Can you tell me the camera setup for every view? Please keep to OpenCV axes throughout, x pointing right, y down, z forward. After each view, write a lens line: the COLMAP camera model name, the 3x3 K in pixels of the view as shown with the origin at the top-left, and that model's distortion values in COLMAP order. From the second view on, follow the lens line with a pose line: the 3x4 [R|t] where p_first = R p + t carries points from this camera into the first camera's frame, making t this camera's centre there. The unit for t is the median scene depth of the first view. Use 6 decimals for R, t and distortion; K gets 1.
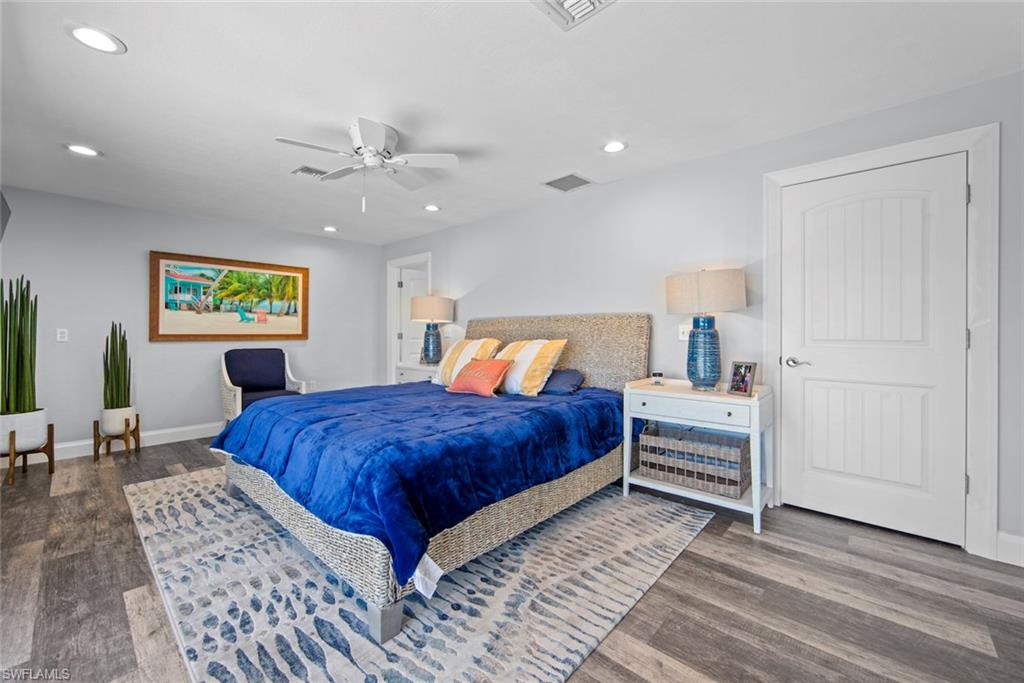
lens RADIAL K [[406.0, 0, 518.1], [0, 406.0, 331.1], [0, 0, 1]] dist [-0.003292, -0.000345]
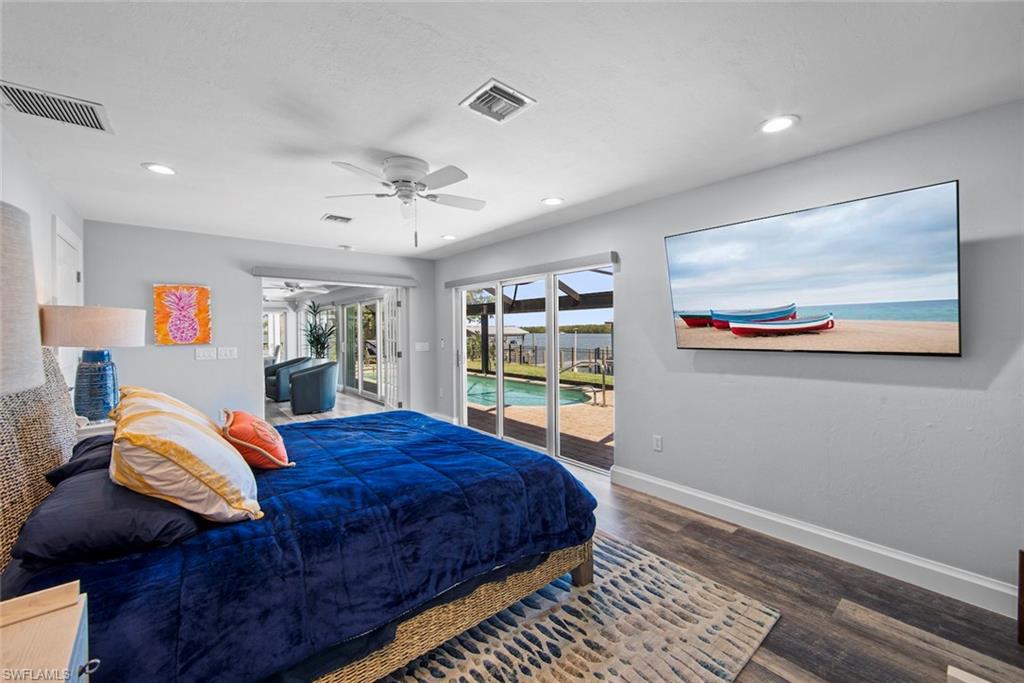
lens RADIAL K [[406.0, 0, 518.1], [0, 406.0, 331.1], [0, 0, 1]] dist [-0.003292, -0.000345]
pose [[-0.991143, 0.010601, 0.132376, -0.431540], [0.010693, 0.999943, -0.000016, -0.043780], [-0.132369, 0.001400, -0.991200, 1.117702]]
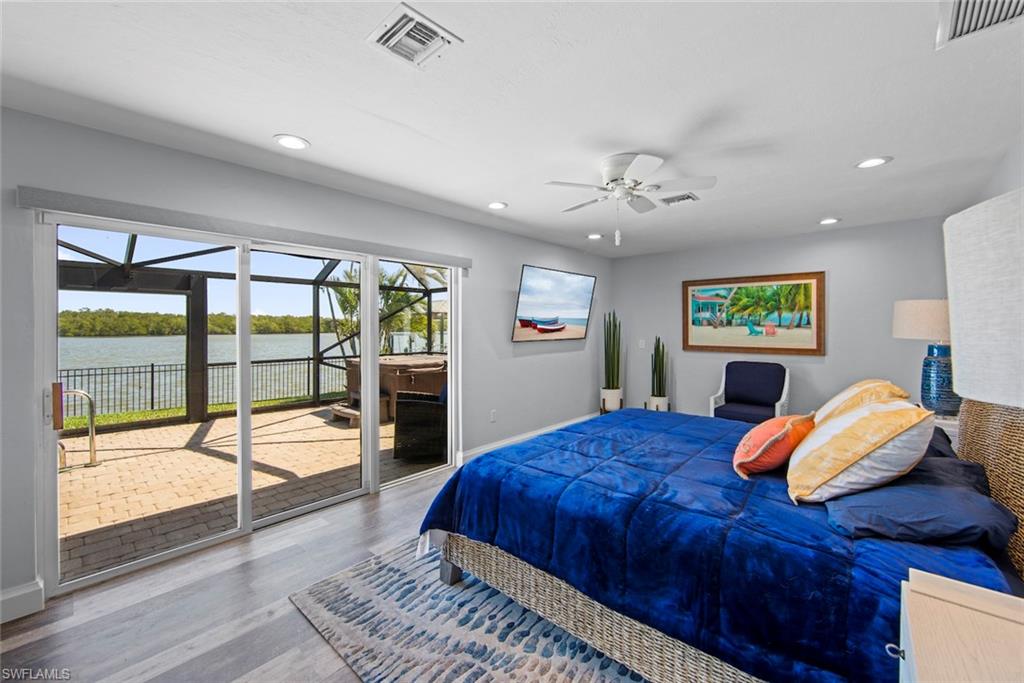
lens RADIAL K [[406.0, 0, 518.1], [0, 406.0, 331.1], [0, 0, 1]] dist [-0.003292, -0.000345]
pose [[0.011399, 0.012166, -0.999861, 0.368663], [0.003821, 0.999918, 0.012210, -0.050161], [0.999928, -0.003959, 0.011352, 0.410265]]
